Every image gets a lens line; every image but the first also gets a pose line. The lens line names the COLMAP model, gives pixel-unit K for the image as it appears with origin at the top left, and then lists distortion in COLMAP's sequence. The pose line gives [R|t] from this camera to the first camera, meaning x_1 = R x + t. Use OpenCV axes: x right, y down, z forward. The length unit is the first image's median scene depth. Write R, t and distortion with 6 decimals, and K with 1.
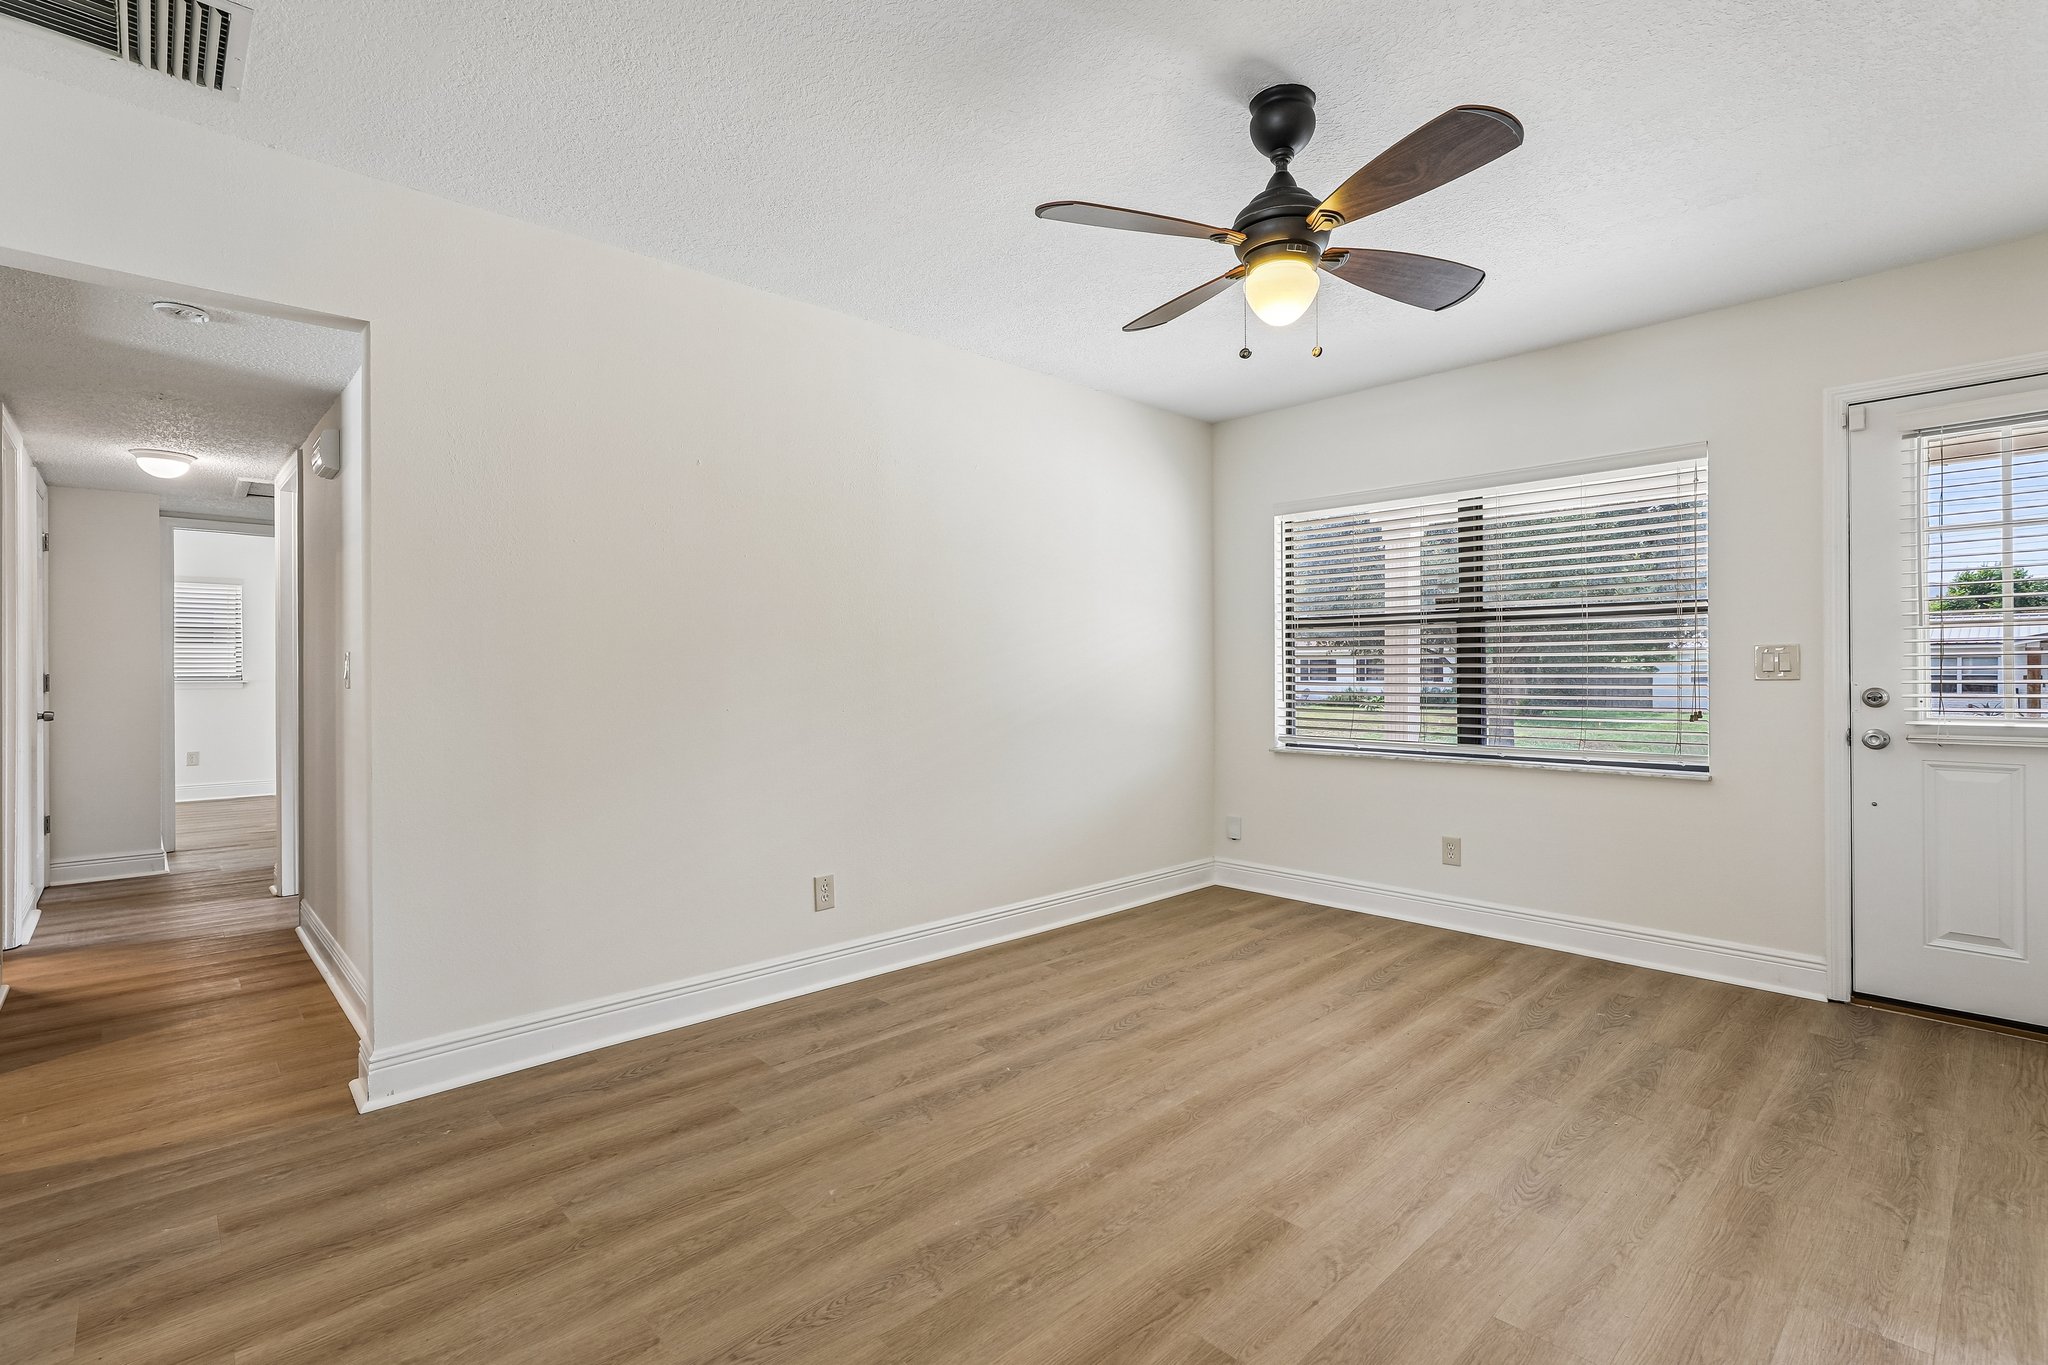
lens RADIAL K [[942.2, 0, 1021.2], [0, 942.2, 673.0], [0, 0, 1]] dist [-0.019463, 0.012164]
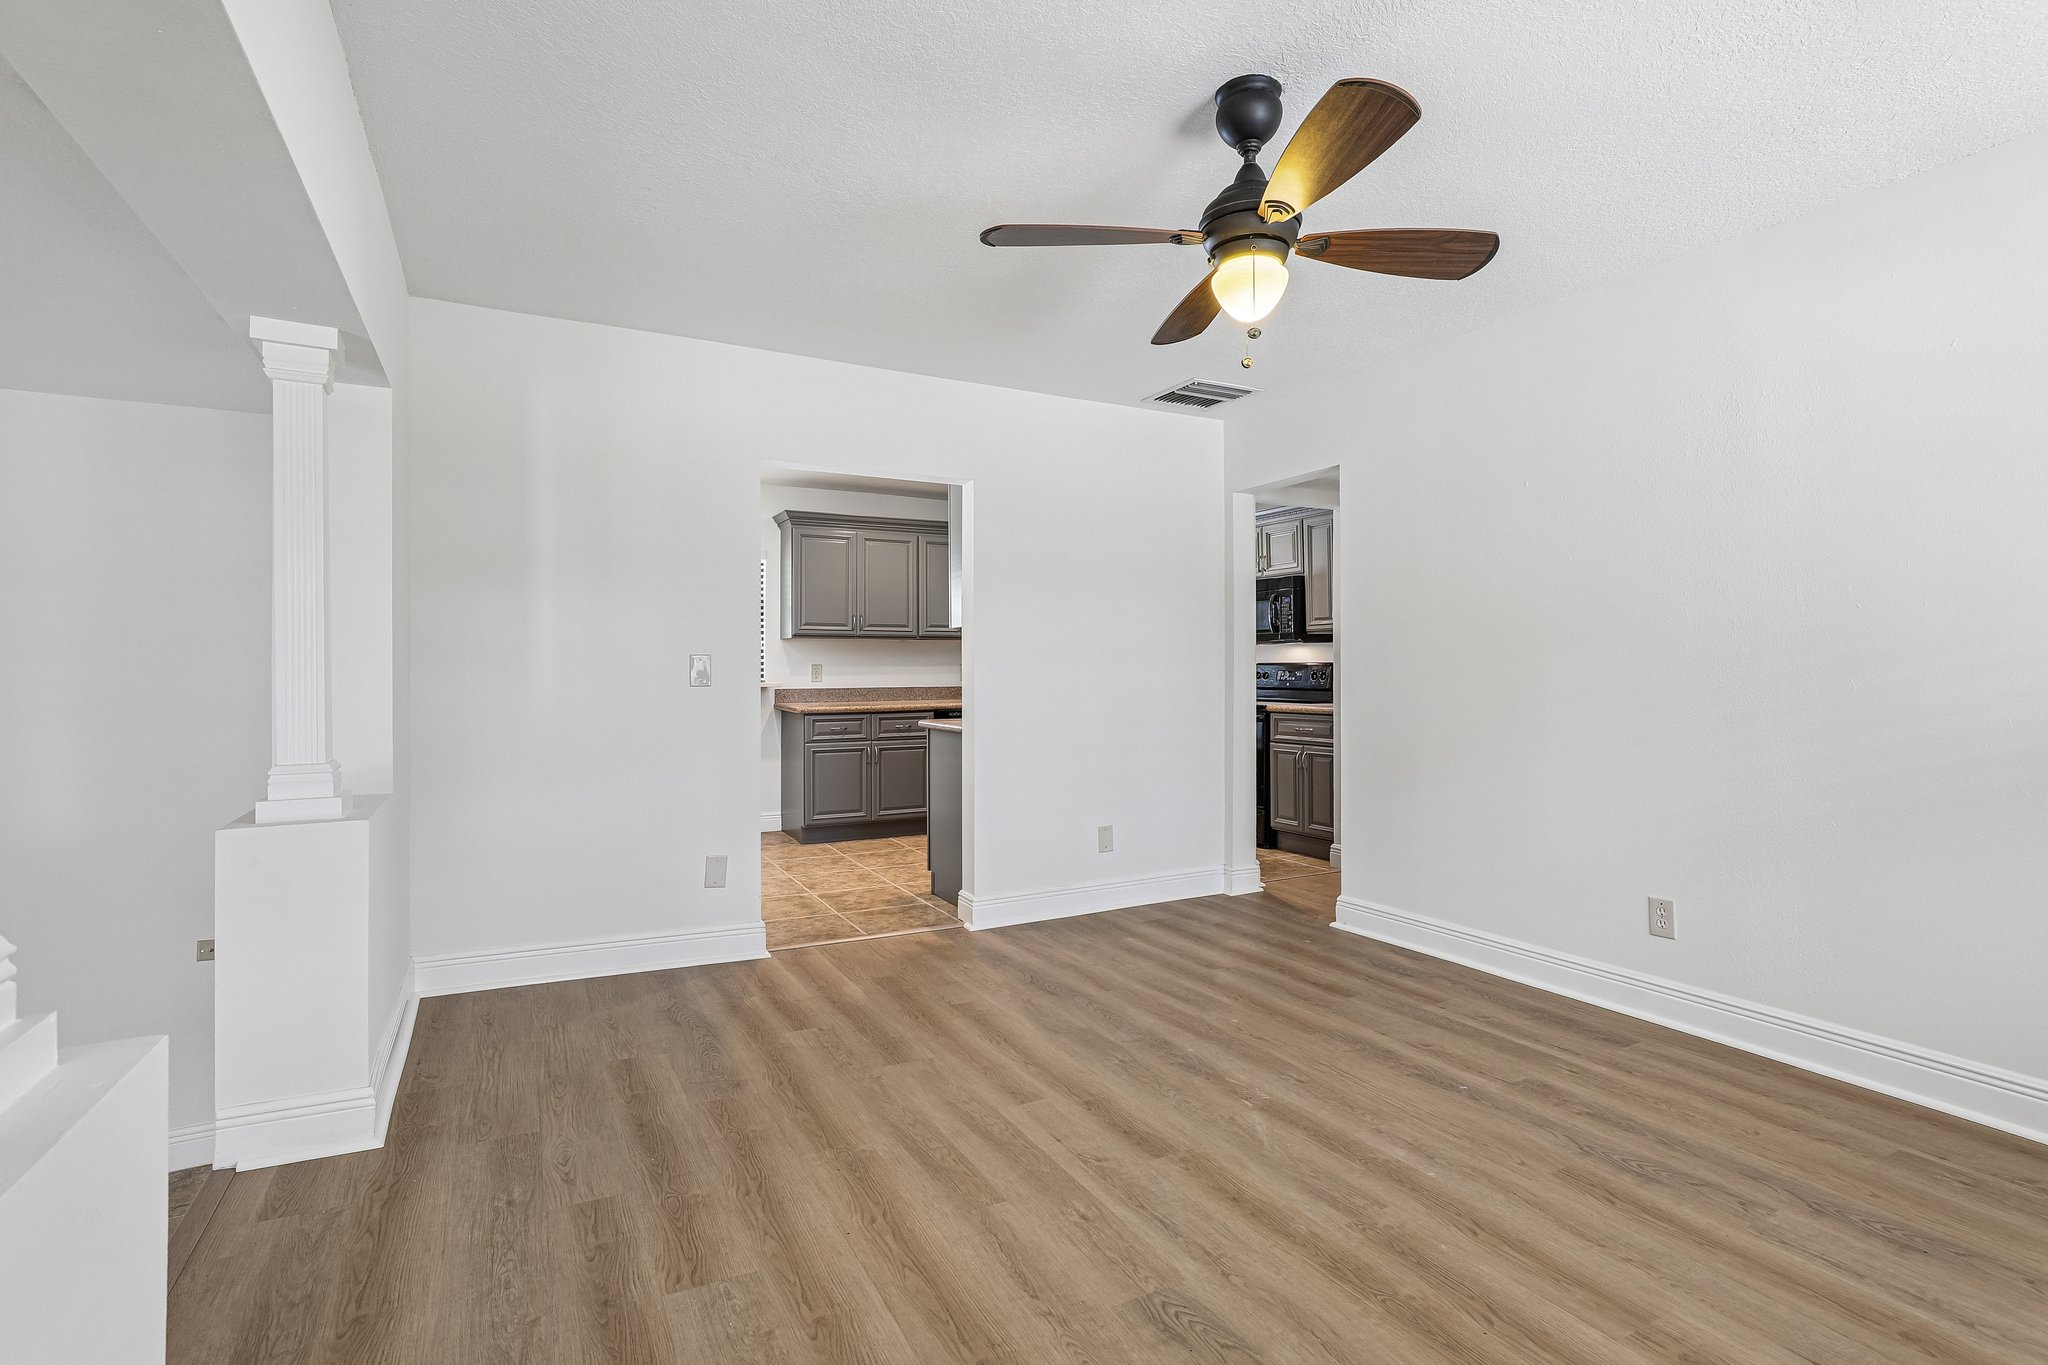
lens RADIAL K [[954.2, 0, 1018.5], [0, 954.2, 664.1], [0, 0, 1]] dist [-0.017826, 0.012832]
pose [[-0.258474, -0.005456, -0.966003, 1.058163], [0.002590, 0.999977, -0.006341, -0.003382], [0.966015, -0.004141, -0.258454, 0.830804]]
